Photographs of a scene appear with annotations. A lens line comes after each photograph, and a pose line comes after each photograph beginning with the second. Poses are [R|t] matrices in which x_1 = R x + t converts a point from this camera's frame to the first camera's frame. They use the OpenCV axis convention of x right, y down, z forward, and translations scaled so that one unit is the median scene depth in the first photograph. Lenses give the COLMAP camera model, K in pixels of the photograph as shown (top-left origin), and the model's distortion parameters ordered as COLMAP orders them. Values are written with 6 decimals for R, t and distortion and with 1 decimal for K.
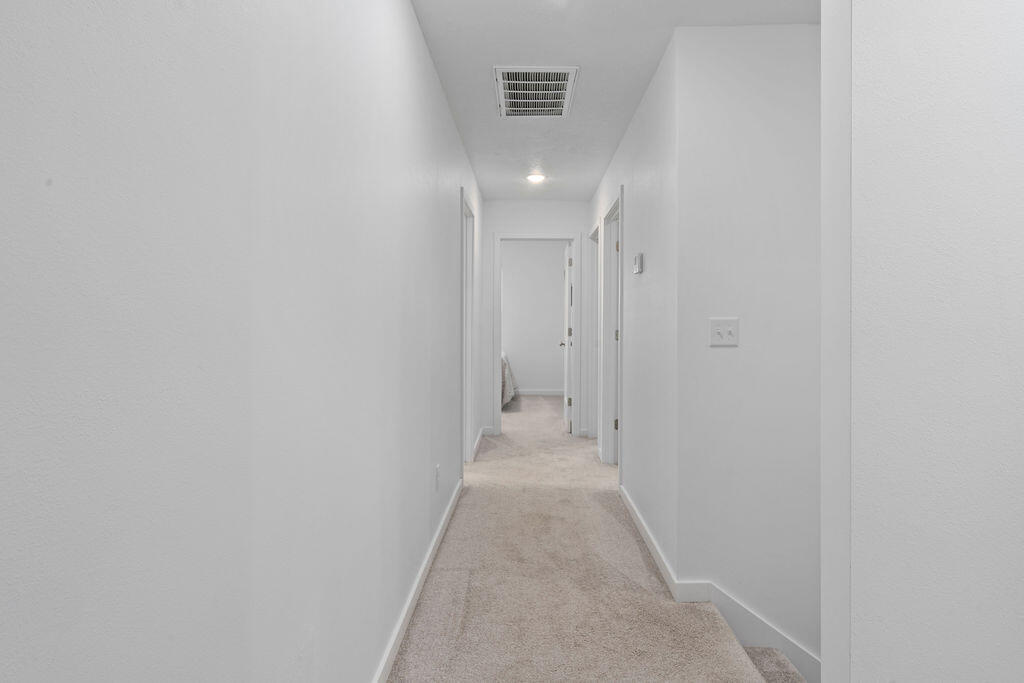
lens RADIAL K [[580.6, 0, 507.9], [0, 580.6, 309.9], [0, 0, 1]] dist [-0.007299, -0.000510]
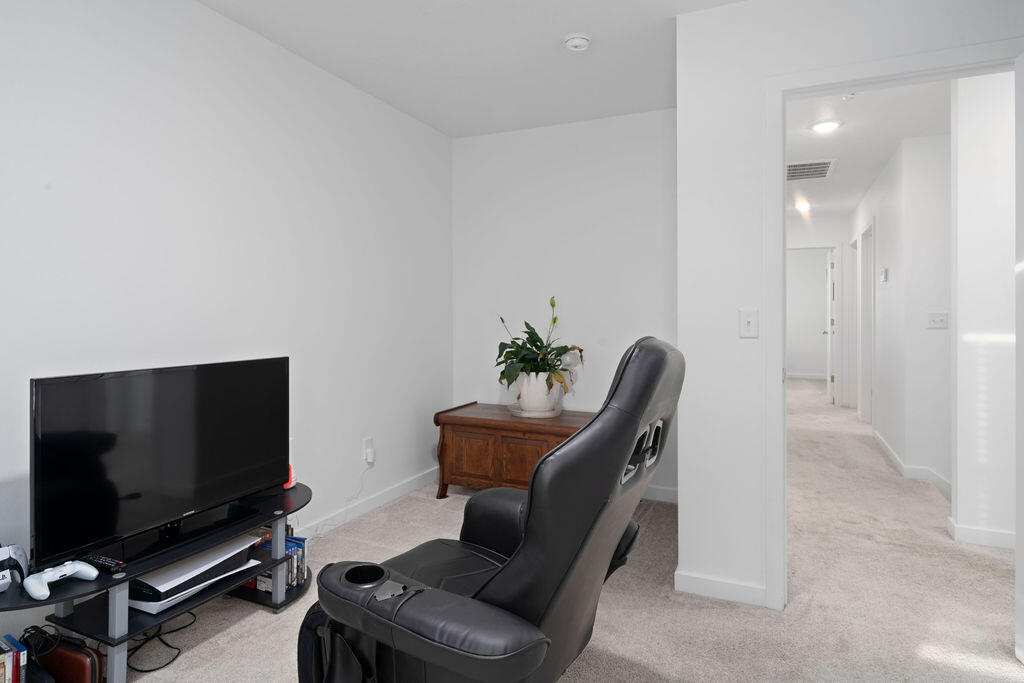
lens RADIAL K [[580.6, 0, 507.9], [0, 580.6, 309.9], [0, 0, 1]] dist [-0.007299, -0.000510]
pose [[0.919743, -0.007410, -0.392451, -0.052742], [0.012424, 0.999870, 0.010237, -0.010891], [0.392324, -0.014292, 0.919716, -0.482632]]
